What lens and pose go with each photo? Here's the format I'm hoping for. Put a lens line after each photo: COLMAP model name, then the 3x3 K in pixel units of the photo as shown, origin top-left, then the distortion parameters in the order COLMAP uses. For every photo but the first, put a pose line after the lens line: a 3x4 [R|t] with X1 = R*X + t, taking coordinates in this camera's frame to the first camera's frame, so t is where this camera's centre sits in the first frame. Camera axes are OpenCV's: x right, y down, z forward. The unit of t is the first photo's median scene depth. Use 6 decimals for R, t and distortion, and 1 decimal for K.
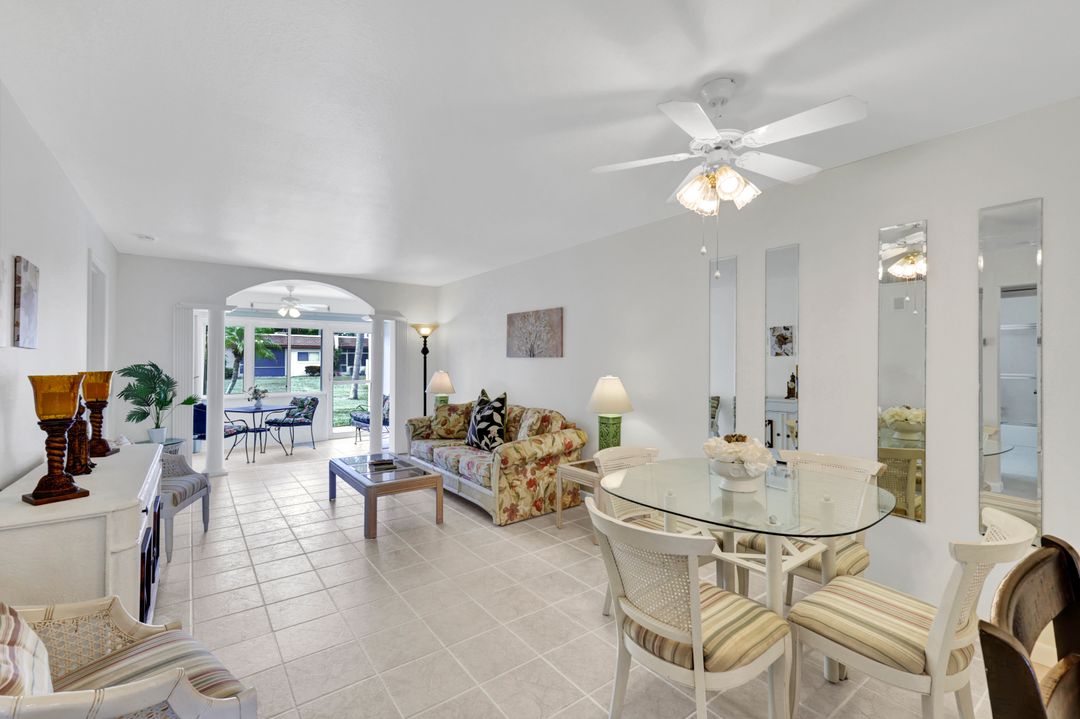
lens RADIAL K [[470.2, 0, 544.9], [0, 470.2, 357.5], [0, 0, 1]] dist [0.005160, 0.000018]
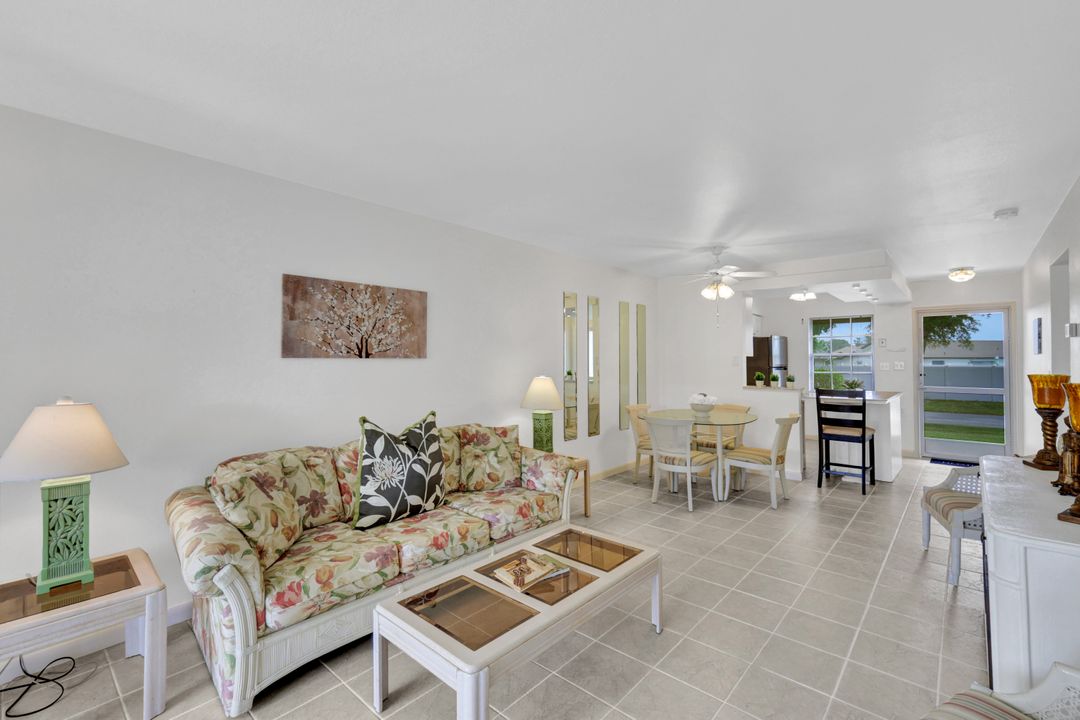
lens RADIAL K [[470.2, 0, 545.1], [0, 470.2, 351.4], [0, 0, 1]] dist [0.005160, 0.000018]
pose [[-0.197020, 0.014148, 0.980297, -0.756208], [-0.005023, 0.999868, -0.015440, -0.000843], [-0.980387, -0.007966, -0.196923, 0.971930]]
